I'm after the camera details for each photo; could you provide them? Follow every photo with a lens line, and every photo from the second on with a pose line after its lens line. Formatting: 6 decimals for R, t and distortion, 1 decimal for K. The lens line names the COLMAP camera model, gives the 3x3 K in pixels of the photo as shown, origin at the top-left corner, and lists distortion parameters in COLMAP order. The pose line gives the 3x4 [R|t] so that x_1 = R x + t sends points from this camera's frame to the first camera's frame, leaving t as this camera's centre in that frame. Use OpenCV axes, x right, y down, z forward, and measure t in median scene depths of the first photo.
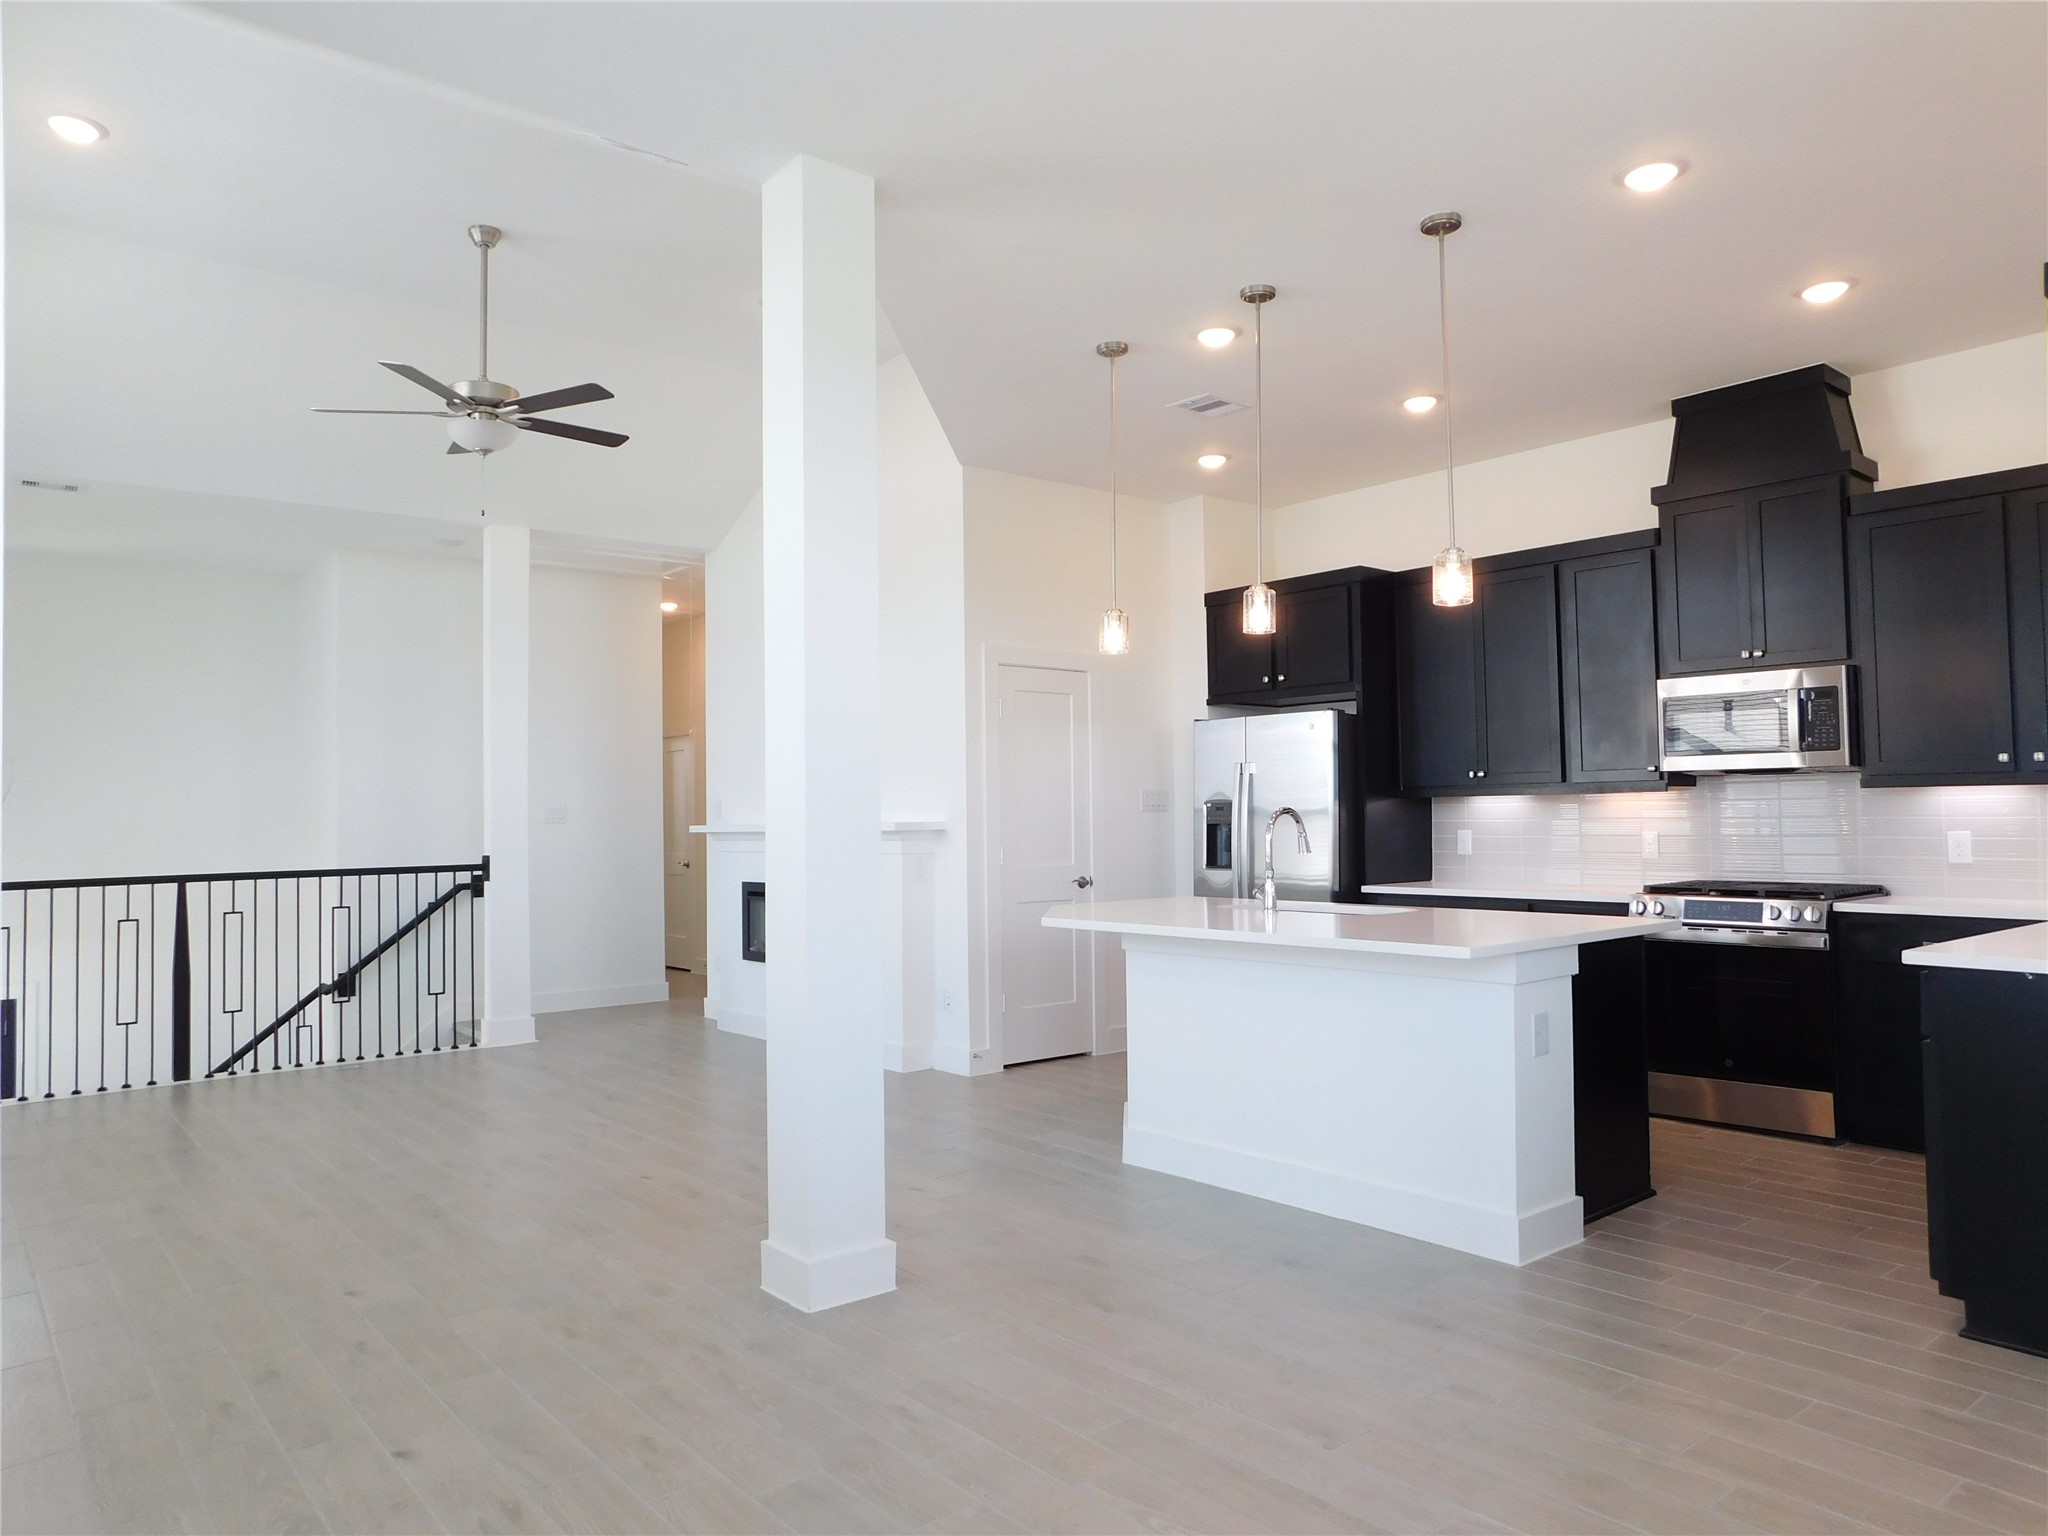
lens RADIAL K [[1368.3, 0, 1023.9], [0, 1368.3, 752.2], [0, 0, 1]] dist [-0.063886, 0.056636]
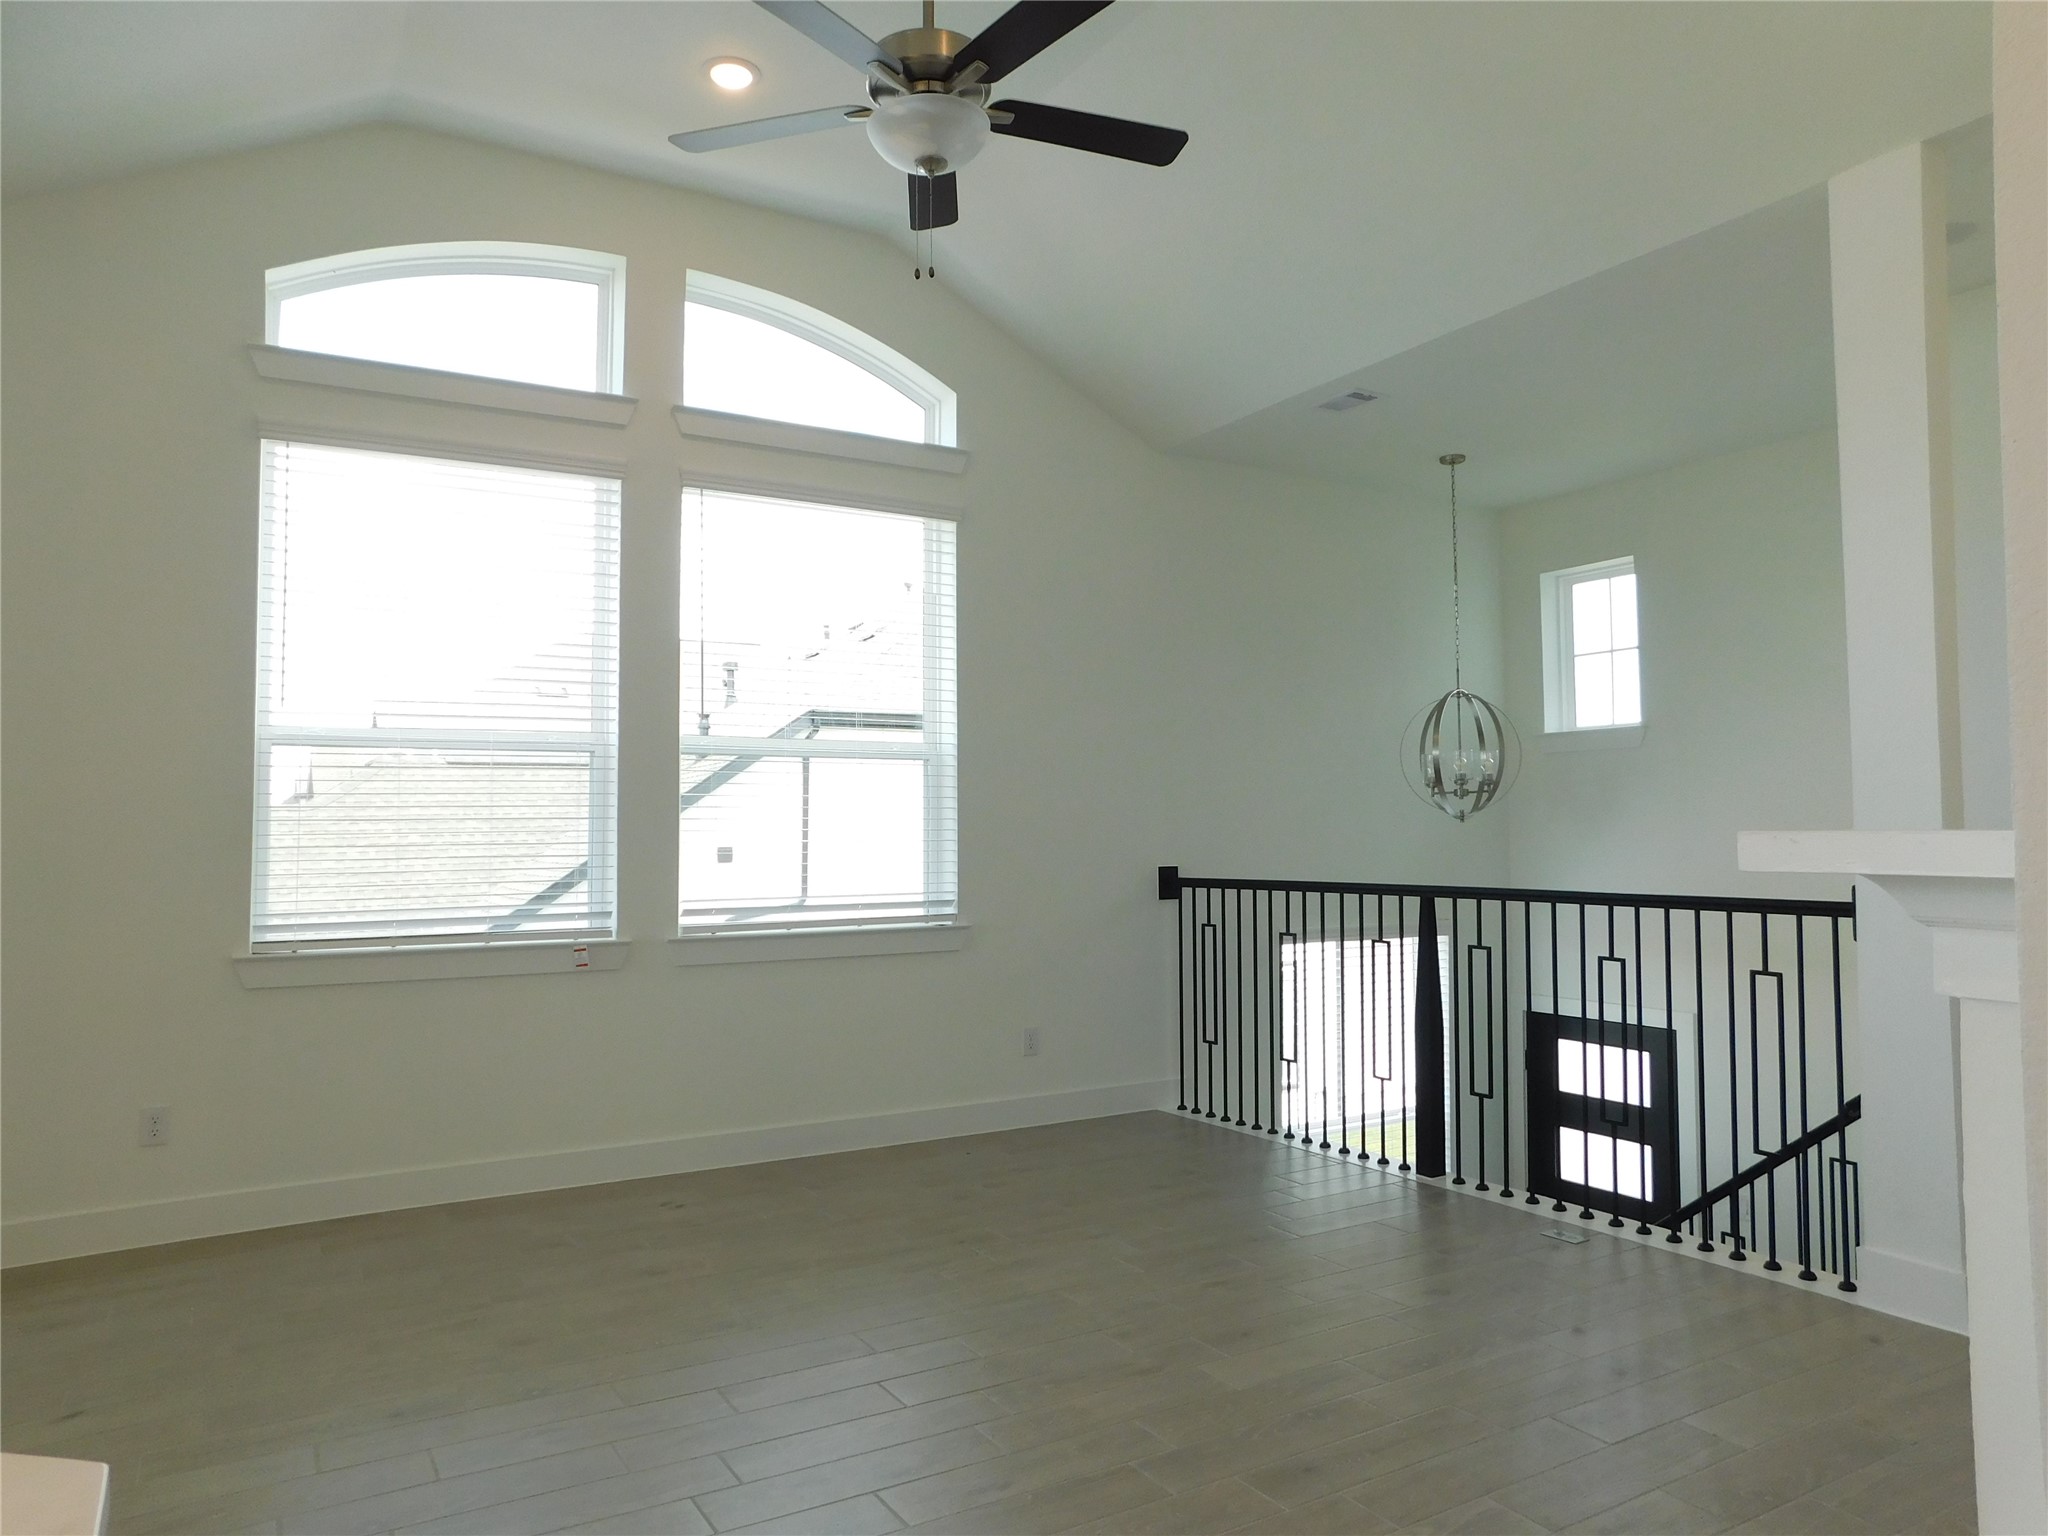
lens RADIAL K [[1368.3, 0, 1023.9], [0, 1368.3, 752.2], [0, 0, 1]] dist [-0.063886, 0.056636]
pose [[-0.164338, -0.035093, -0.985780, 0.124697], [0.050556, 0.997754, -0.043947, 0.043717], [0.985108, -0.057060, -0.162195, 0.952773]]
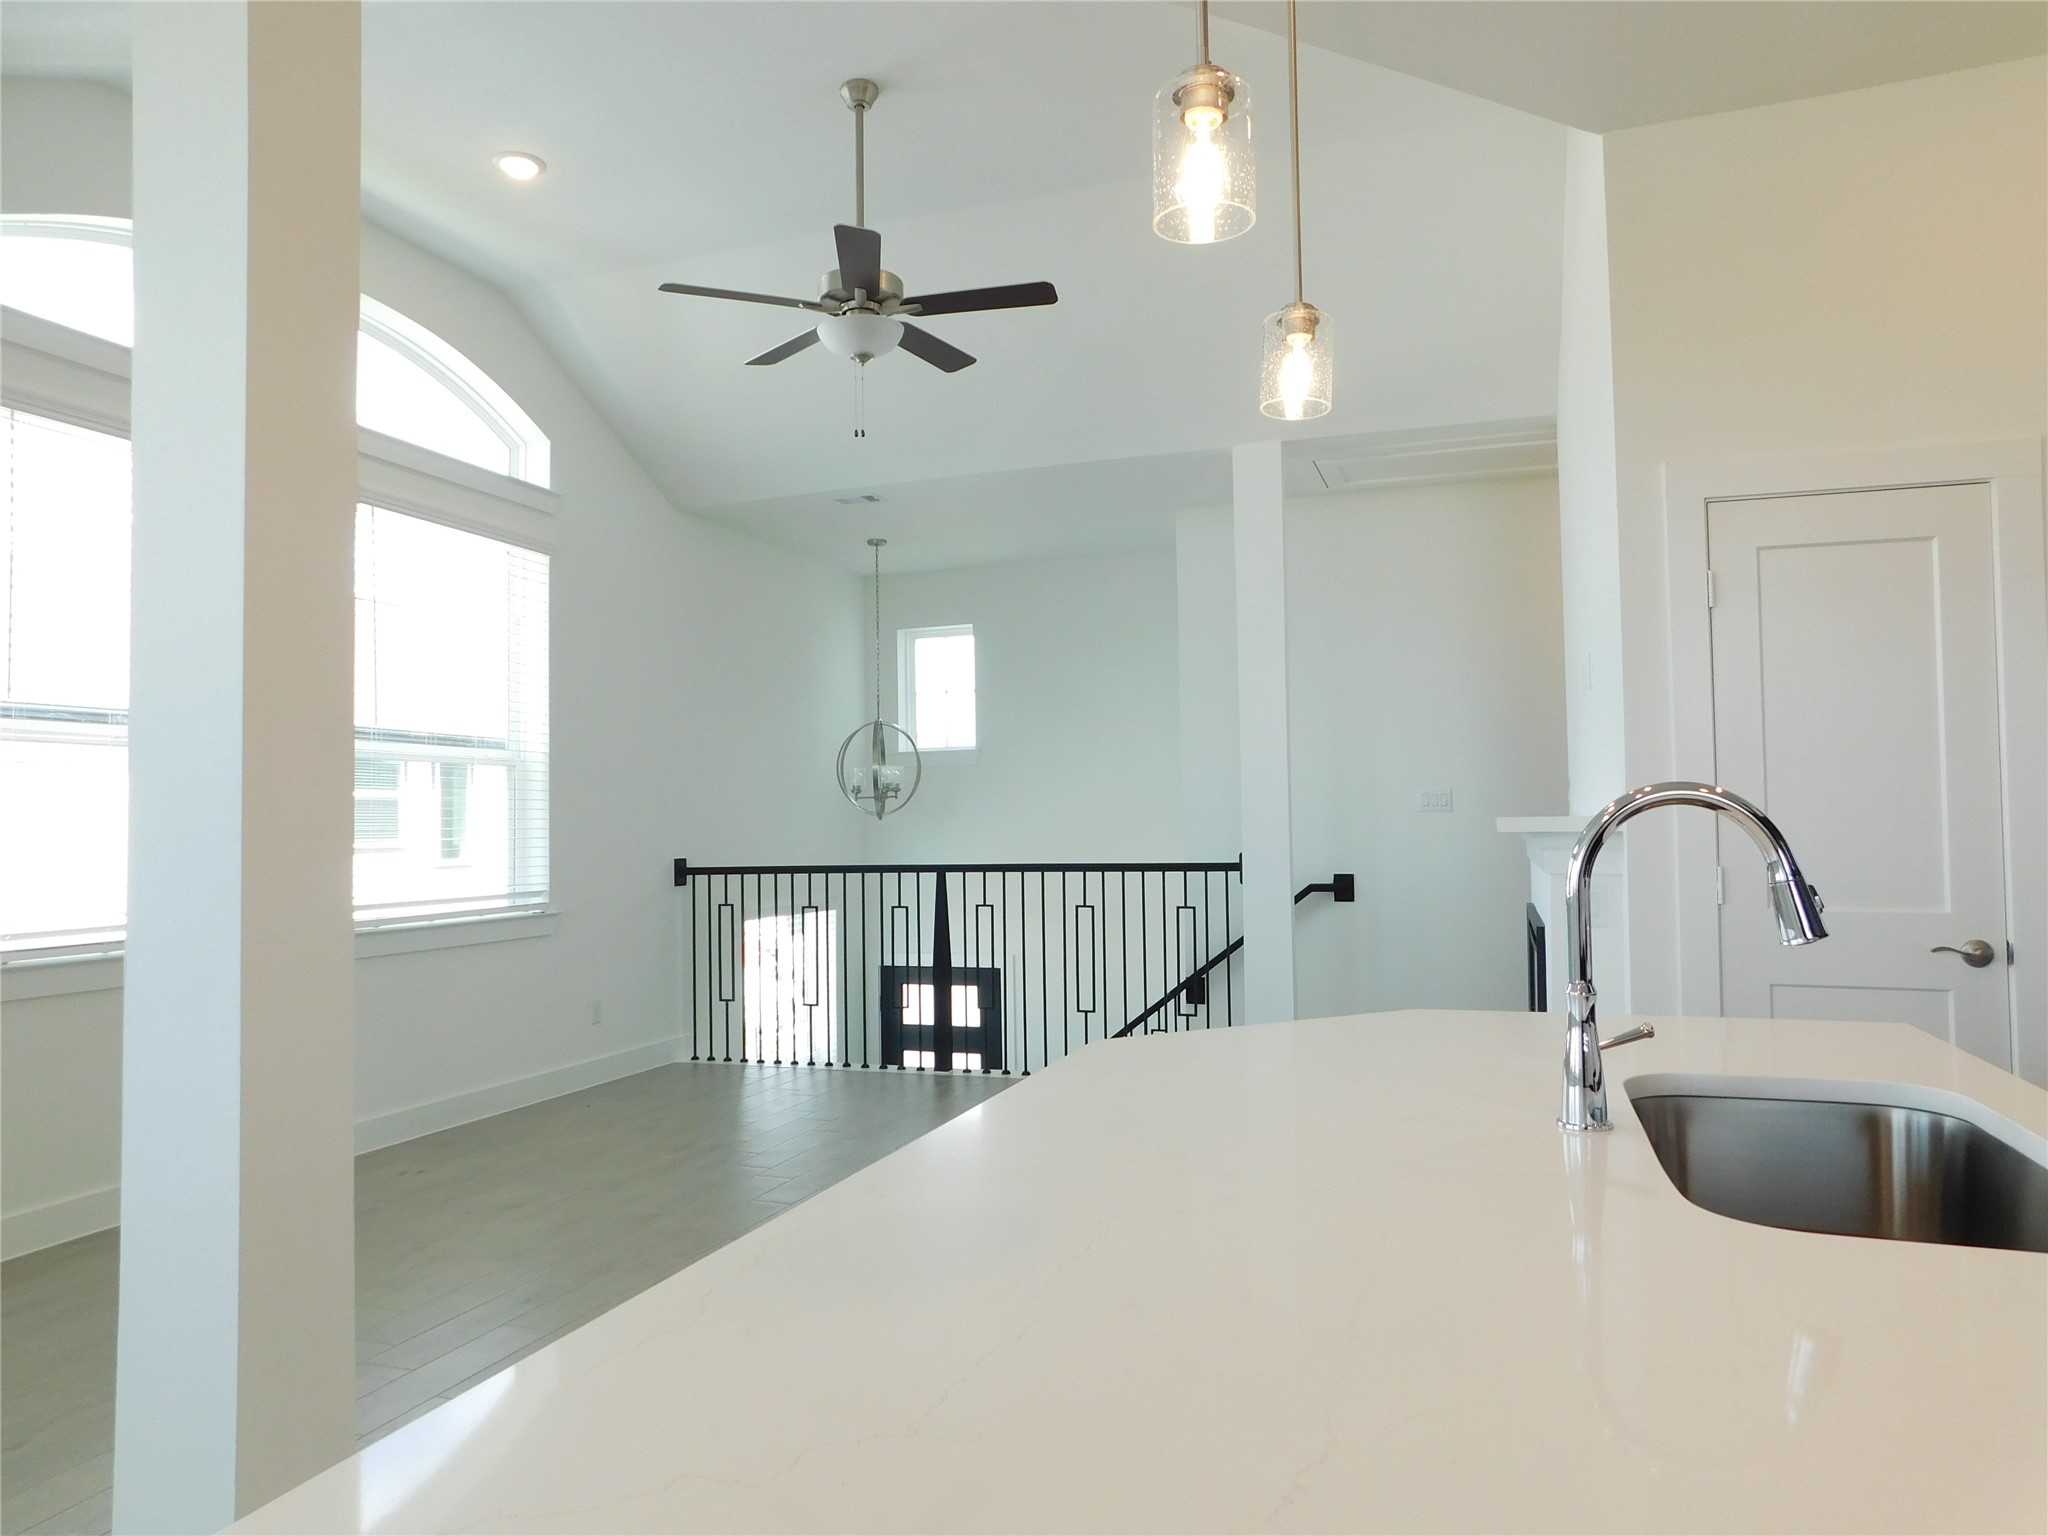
lens RADIAL K [[1382.6, 0, 1015.4], [0, 1382.6, 758.3], [0, 0, 1]] dist [-0.063537, 0.057705]
pose [[0.504387, -0.027704, -0.863033, 0.297517], [0.043207, 0.999043, -0.006818, 0.023375], [0.862396, -0.033850, 0.505101, 0.559413]]
